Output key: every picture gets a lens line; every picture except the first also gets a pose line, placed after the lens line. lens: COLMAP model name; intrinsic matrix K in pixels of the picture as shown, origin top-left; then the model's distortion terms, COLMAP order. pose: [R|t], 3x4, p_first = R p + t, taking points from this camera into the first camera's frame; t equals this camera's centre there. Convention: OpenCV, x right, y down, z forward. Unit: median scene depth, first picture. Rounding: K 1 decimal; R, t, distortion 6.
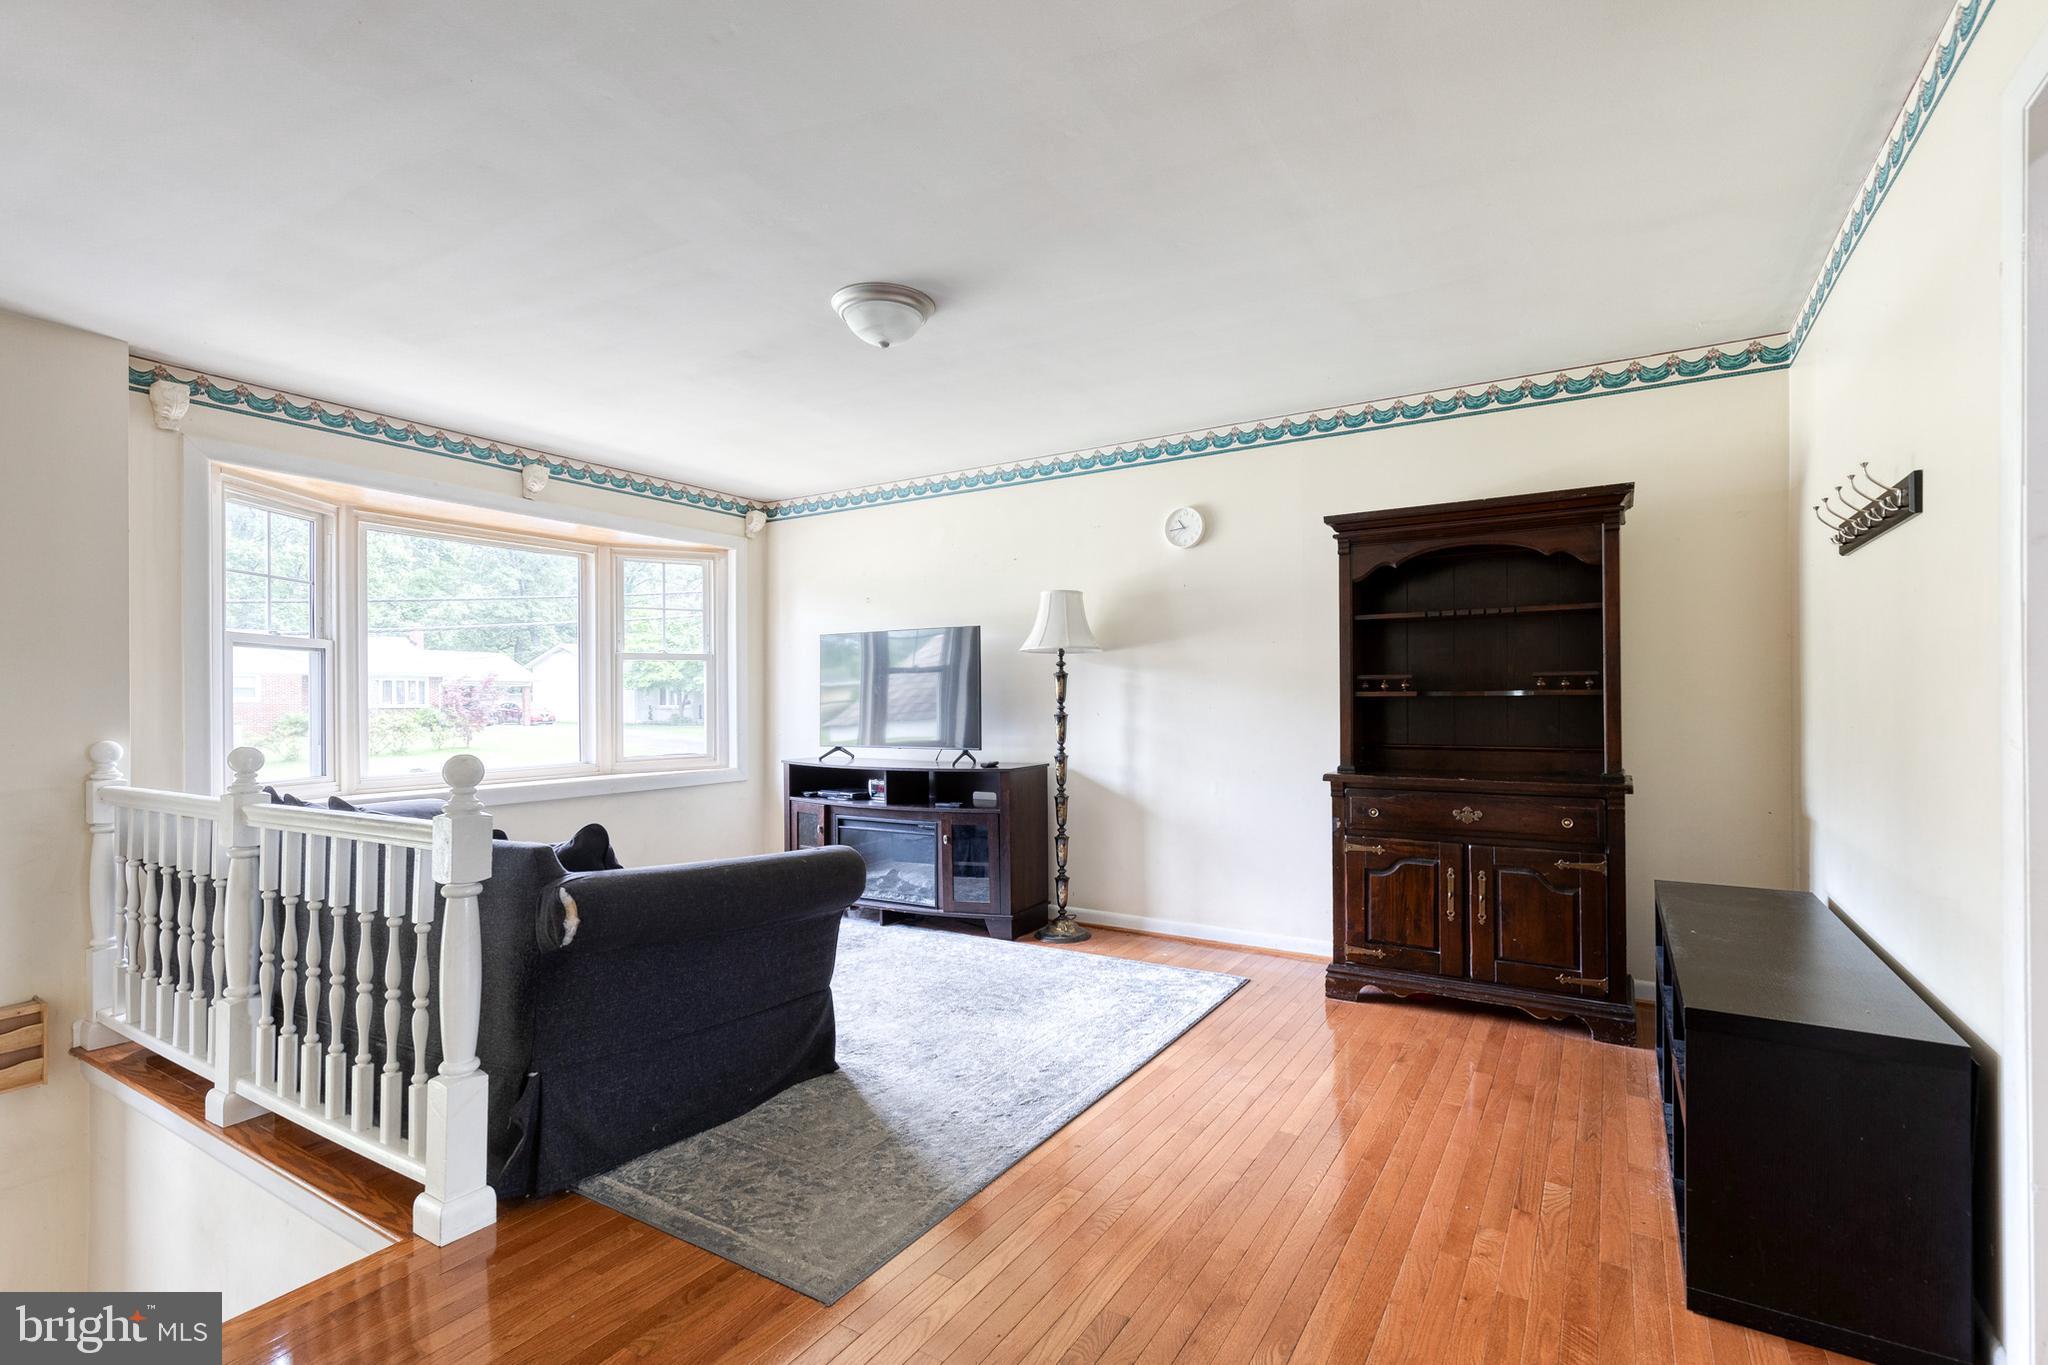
lens RADIAL K [[933.1, 0, 1052.9], [0, 933.1, 697.0], [0, 0, 1]] dist [0.003894, -0.000137]
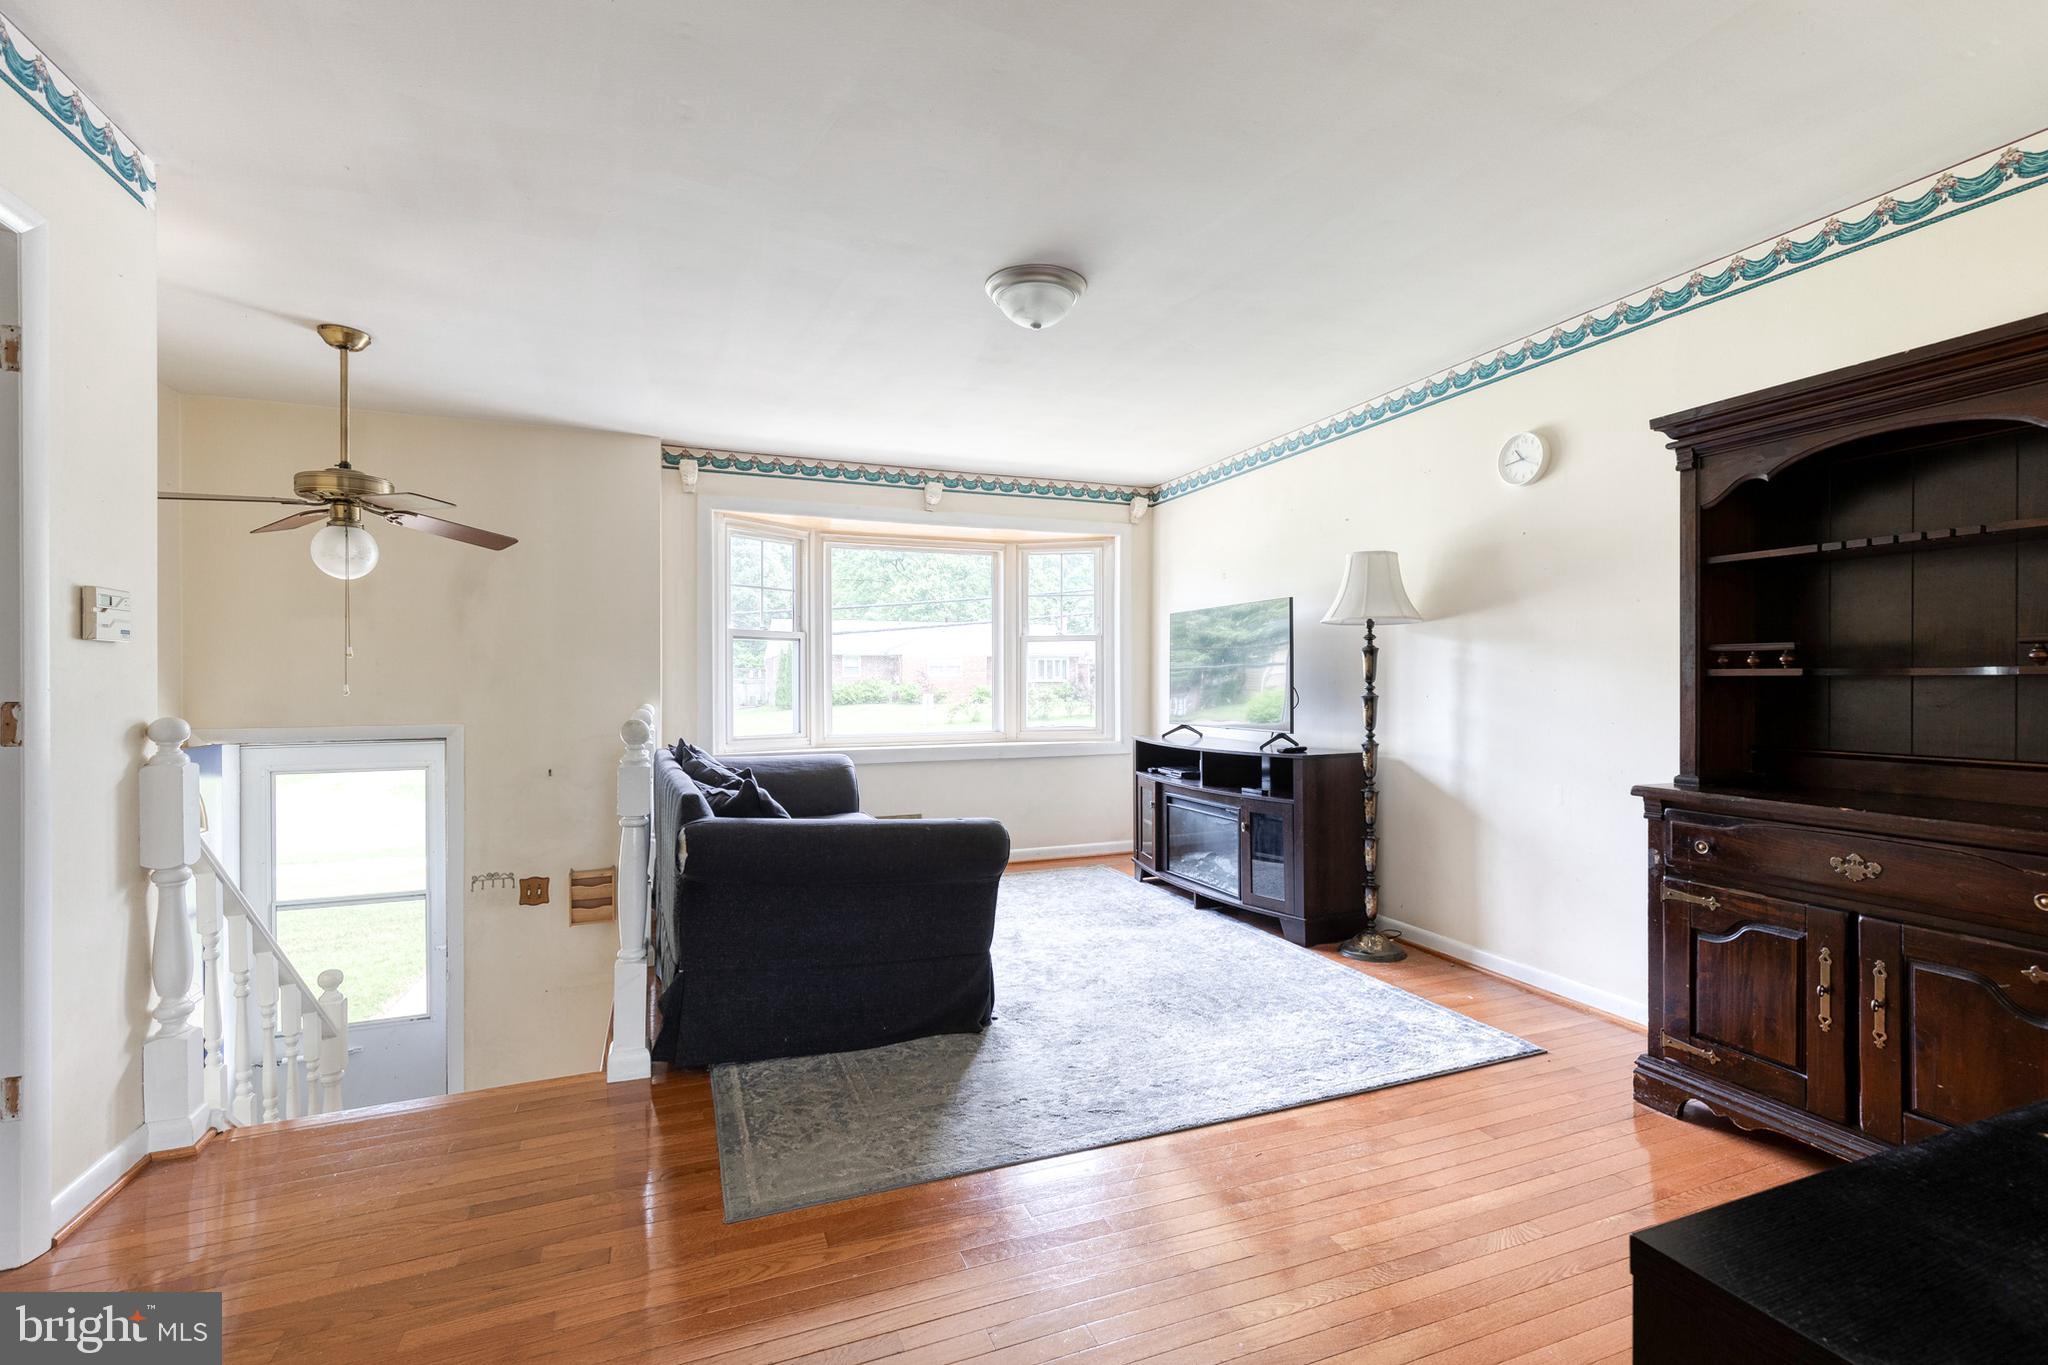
lens RADIAL K [[922.6, 0, 1045.0], [0, 922.6, 681.8], [0, 0, 1]] dist [0.002407, -0.000844]
pose [[0.799124, 0.005529, -0.601141, 0.291359], [-0.000289, 0.999961, 0.008813, -0.001704], [0.601166, -0.006869, 0.799095, 0.142153]]
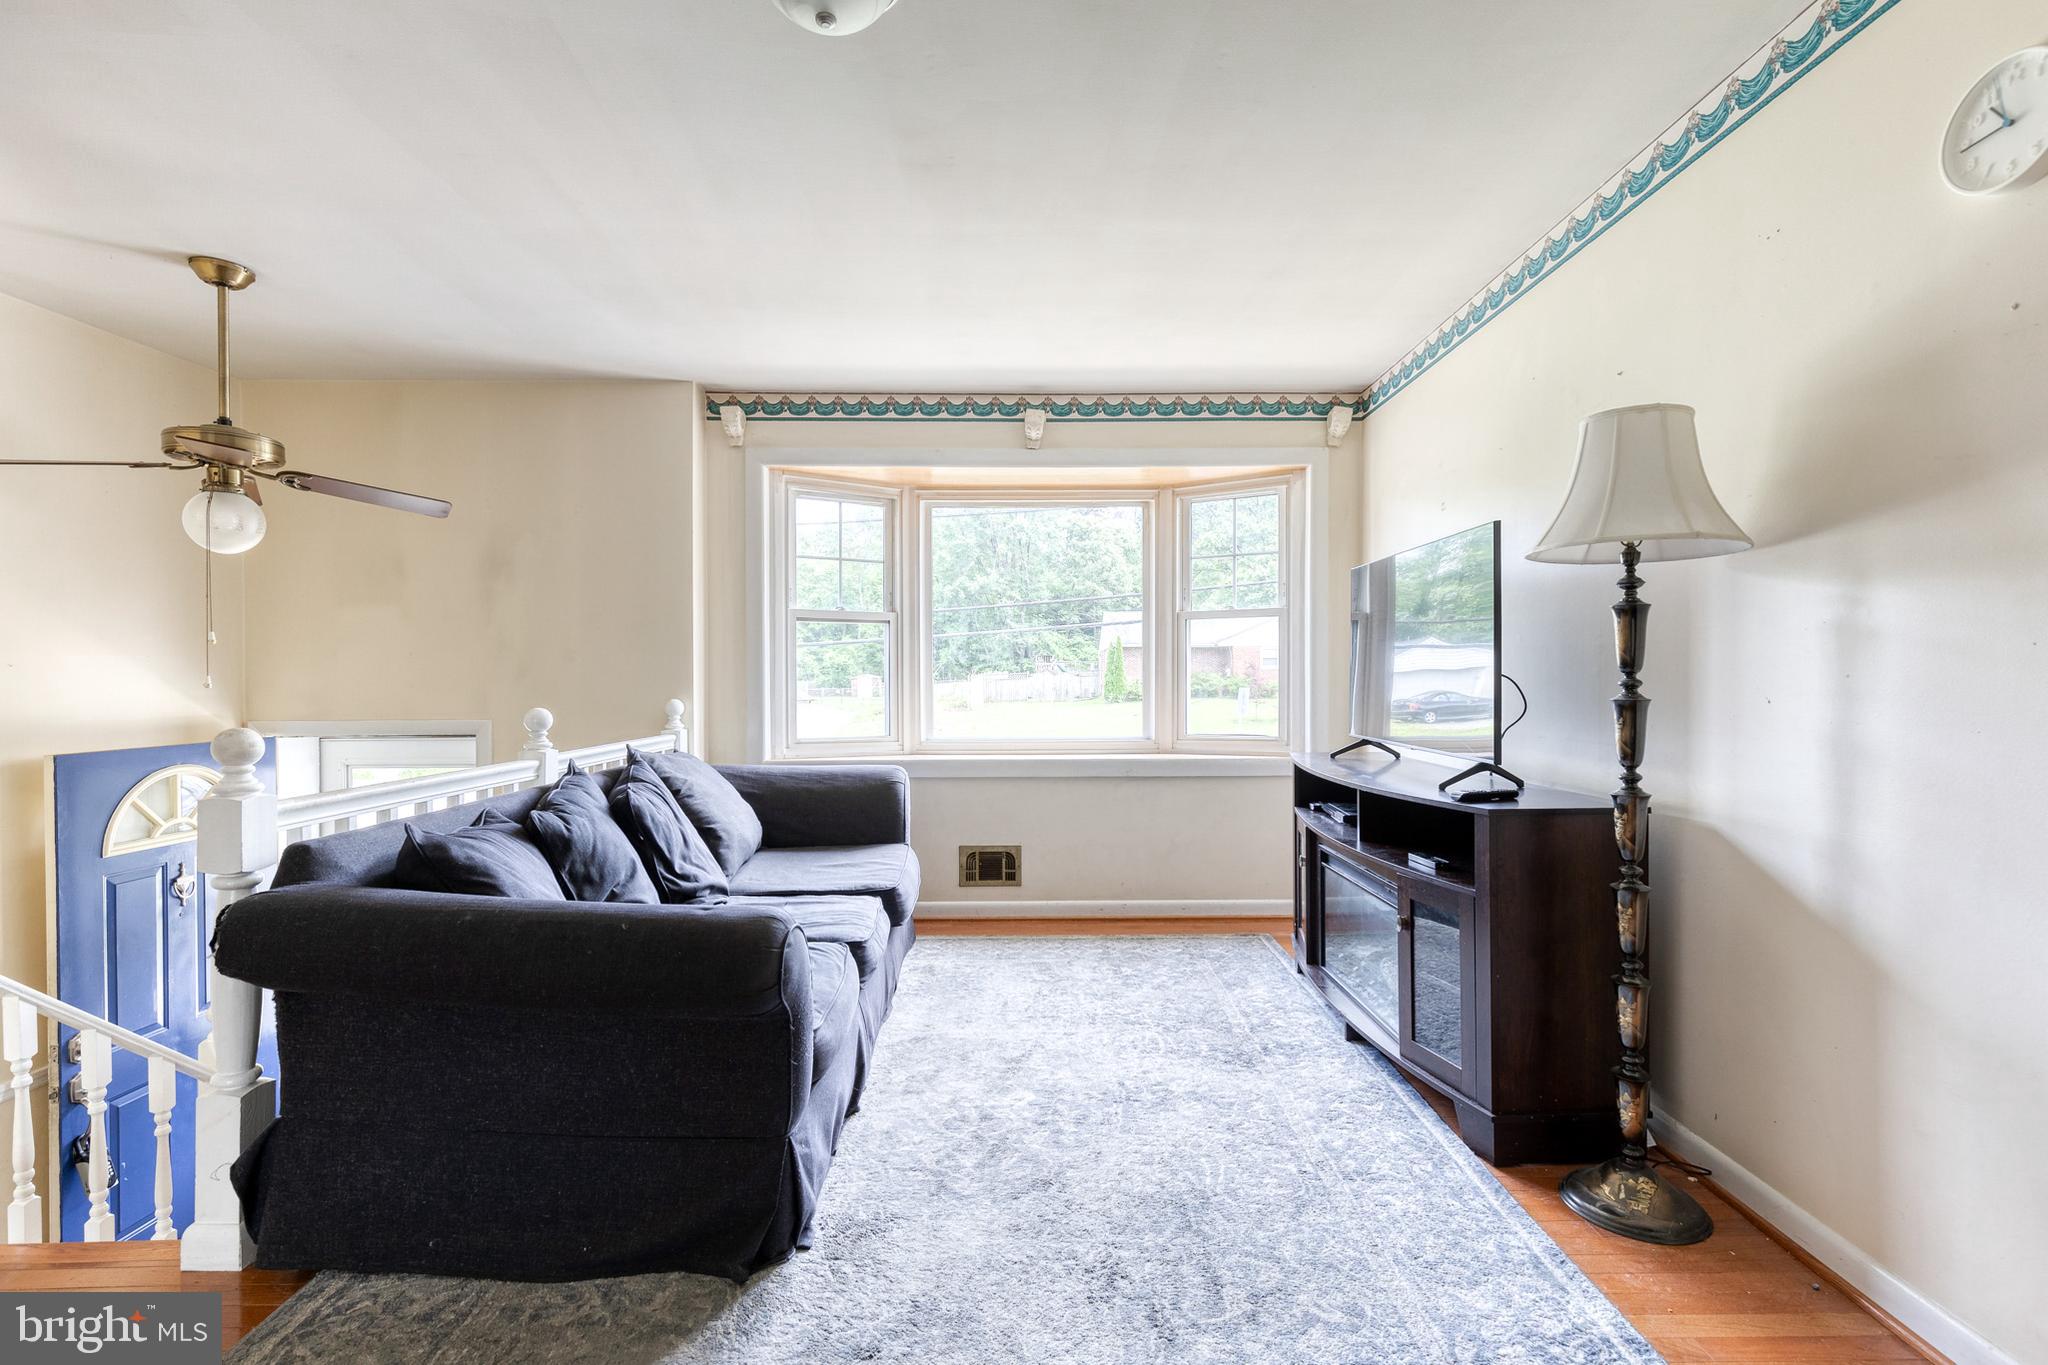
lens RADIAL K [[936.5, 0, 1048.3], [0, 936.5, 683.2], [0, 0, 1]] dist [0.004192, -0.000068]
pose [[0.522328, 0.013107, -0.852644, 0.248359], [0.003224, 0.999844, 0.017346, 0.002900], [0.852738, -0.011809, 0.522205, 0.558440]]
